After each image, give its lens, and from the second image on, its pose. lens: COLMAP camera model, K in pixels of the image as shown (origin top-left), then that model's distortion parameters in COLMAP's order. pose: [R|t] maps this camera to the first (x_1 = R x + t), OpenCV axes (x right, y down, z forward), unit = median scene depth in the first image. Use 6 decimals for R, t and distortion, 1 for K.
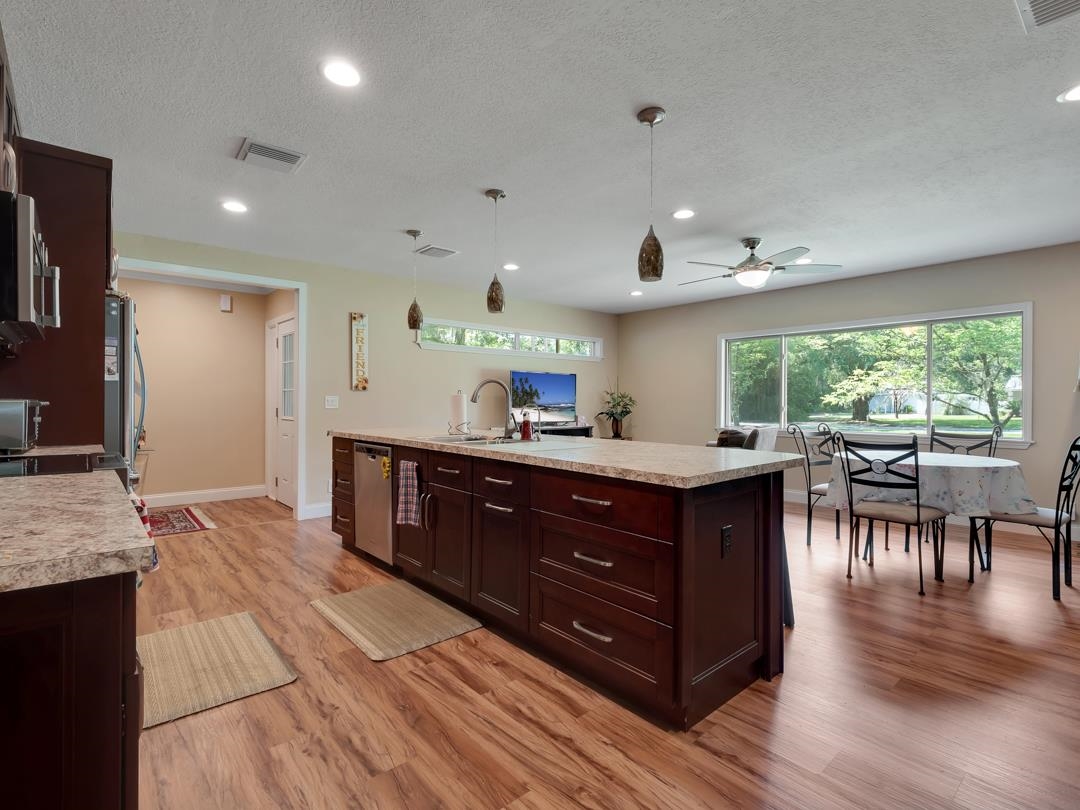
lens RADIAL K [[528.4, 0, 535.9], [0, 528.4, 401.3], [0, 0, 1]] dist [0.008819, -0.007350]
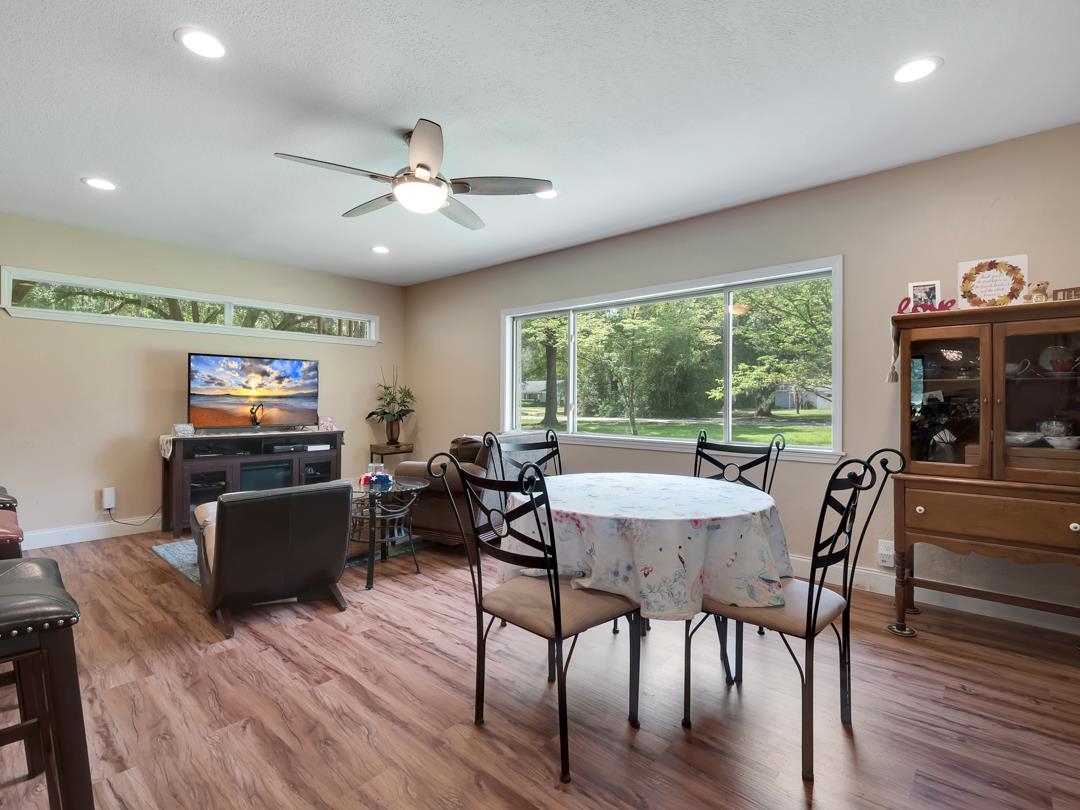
lens RADIAL K [[528.4, 0, 535.0], [0, 528.4, 393.3], [0, 0, 1]] dist [0.008819, -0.007350]
pose [[0.992539, -0.000656, 0.121922, 0.310195], [0.001672, 0.999965, -0.008231, 0.001174], [-0.121912, 0.008373, 0.992506, 0.244457]]
